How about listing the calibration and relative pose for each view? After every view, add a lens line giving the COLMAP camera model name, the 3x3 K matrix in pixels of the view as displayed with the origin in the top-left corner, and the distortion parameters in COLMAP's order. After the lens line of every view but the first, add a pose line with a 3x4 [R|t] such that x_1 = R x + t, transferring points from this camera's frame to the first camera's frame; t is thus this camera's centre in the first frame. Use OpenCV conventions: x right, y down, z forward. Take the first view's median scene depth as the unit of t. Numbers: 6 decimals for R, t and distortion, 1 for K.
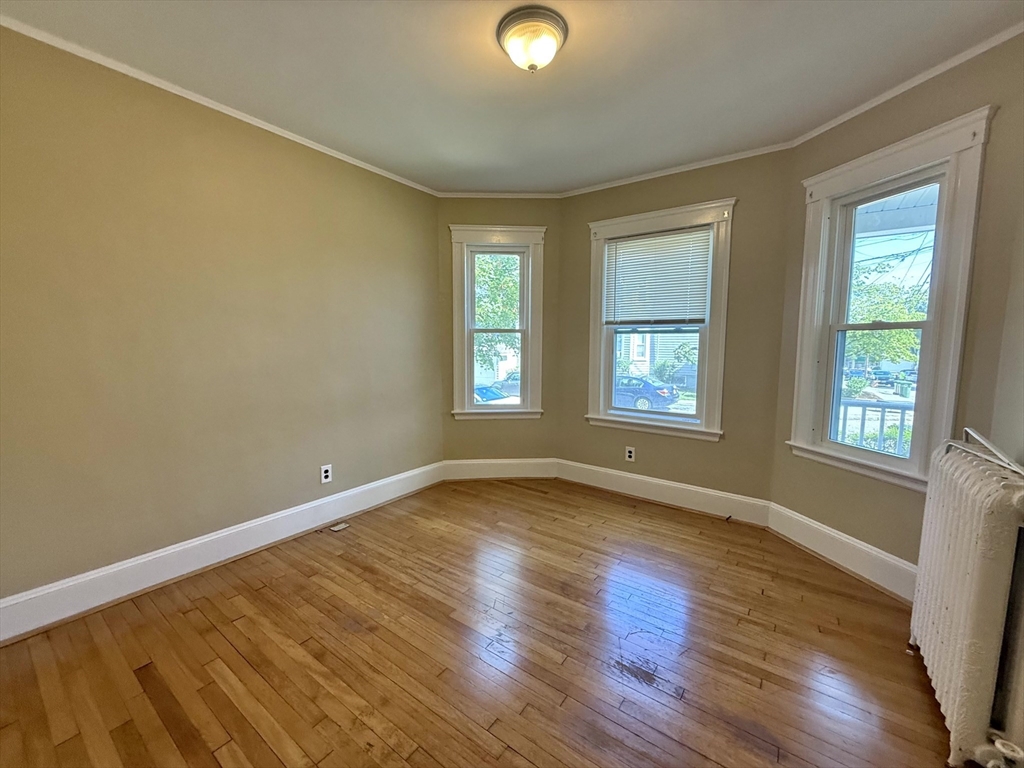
lens RADIAL K [[412.2, 0, 511.5], [0, 412.2, 379.7], [0, 0, 1]] dist [0.011008, 0.000008]
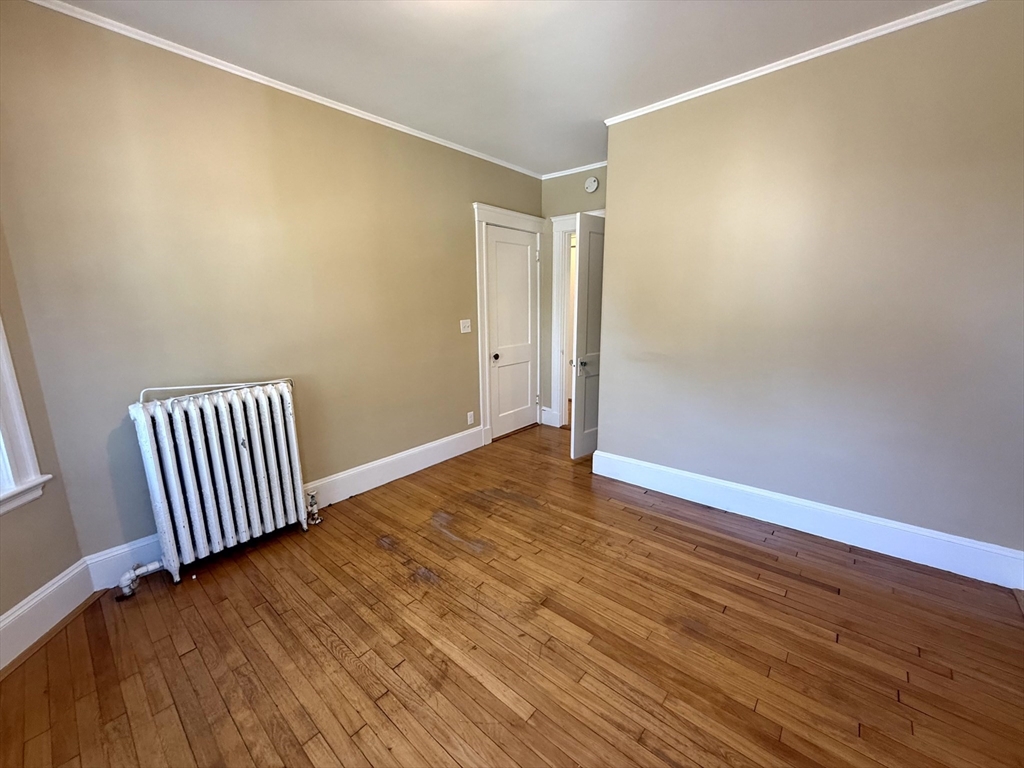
lens RADIAL K [[408.6, 0, 512.1], [0, 408.6, 385.5], [0, 0, 1]] dist [-0.000106, -0.000227]
pose [[-0.996441, -0.007818, 0.083935, -0.037852], [0.017264, 0.955661, 0.293962, -0.138200], [-0.082511, 0.294365, -0.952125, 1.266516]]
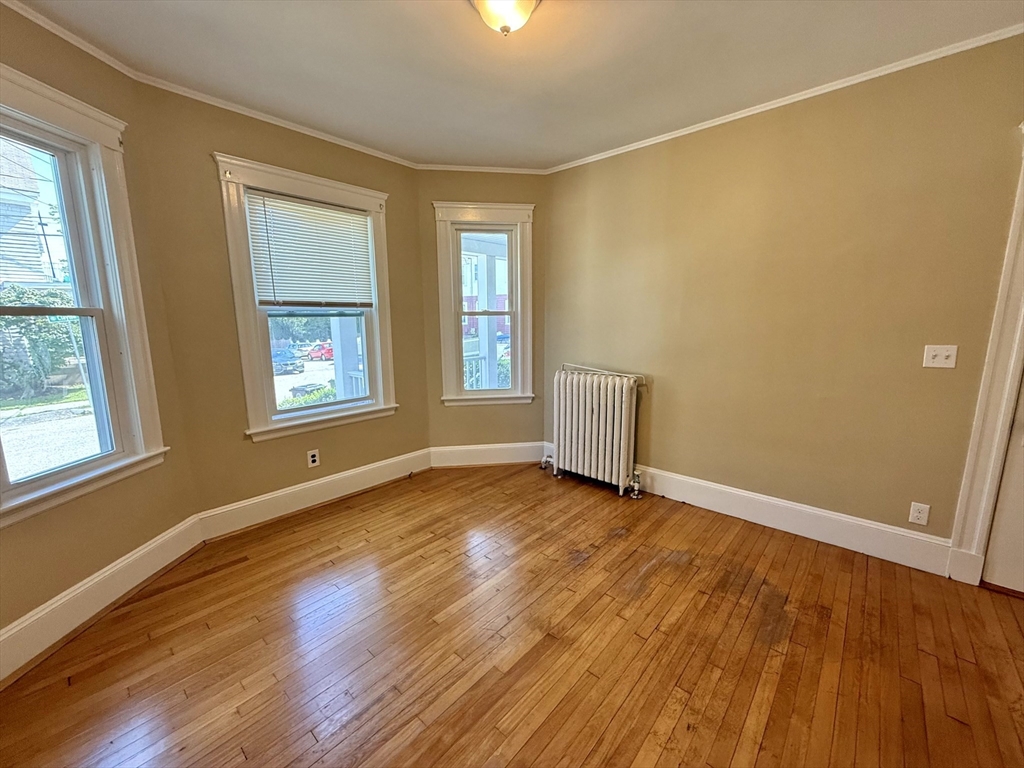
lens RADIAL K [[408.6, 0, 512.1], [0, 408.6, 385.5], [0, 0, 1]] dist [-0.000106, -0.000227]
pose [[0.107118, -0.166698, 0.980172, -0.635179], [0.102680, 0.982428, 0.155860, -0.079143], [-0.988930, 0.083949, 0.122352, 0.636319]]
